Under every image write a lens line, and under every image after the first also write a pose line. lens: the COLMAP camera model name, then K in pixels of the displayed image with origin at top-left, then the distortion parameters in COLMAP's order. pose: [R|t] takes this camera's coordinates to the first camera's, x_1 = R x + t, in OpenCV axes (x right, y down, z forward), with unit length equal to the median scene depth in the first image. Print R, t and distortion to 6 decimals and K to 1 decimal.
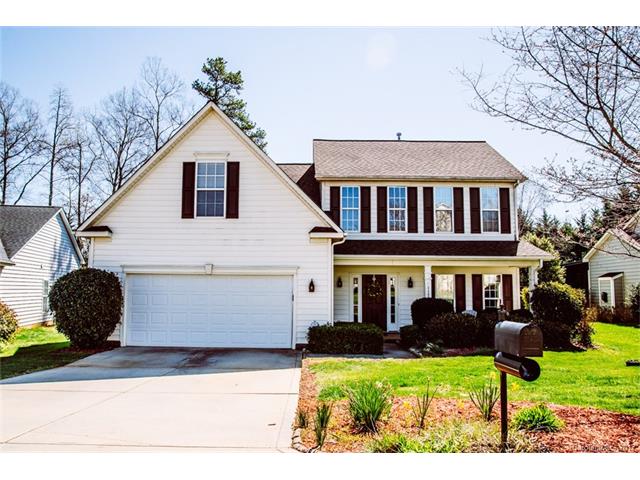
lens RADIAL K [[431.1, 0, 320.0], [0, 431.1, 240.0], [0, 0, 1]] dist [-0.061266, -0.002121]
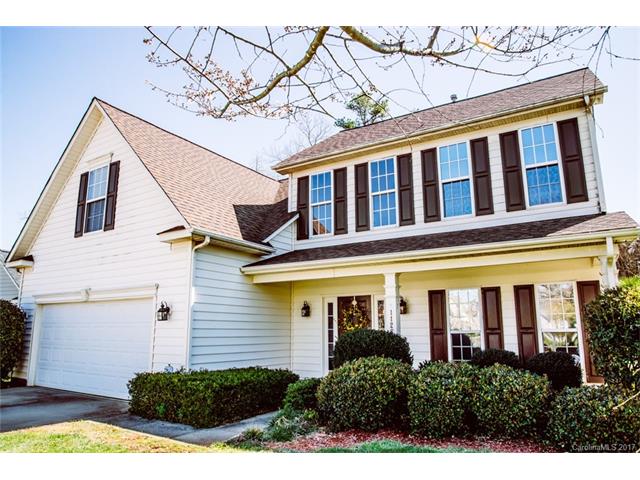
lens RADIAL K [[431.1, 0, 320.0], [0, 431.1, 240.0], [0, 0, 1]] dist [-0.061266, -0.002121]
pose [[0.863903, -0.116679, -0.489957, 0.414200], [0.068383, 0.990961, -0.115415, 0.068470], [0.498994, 0.066202, 0.864073, 0.408757]]
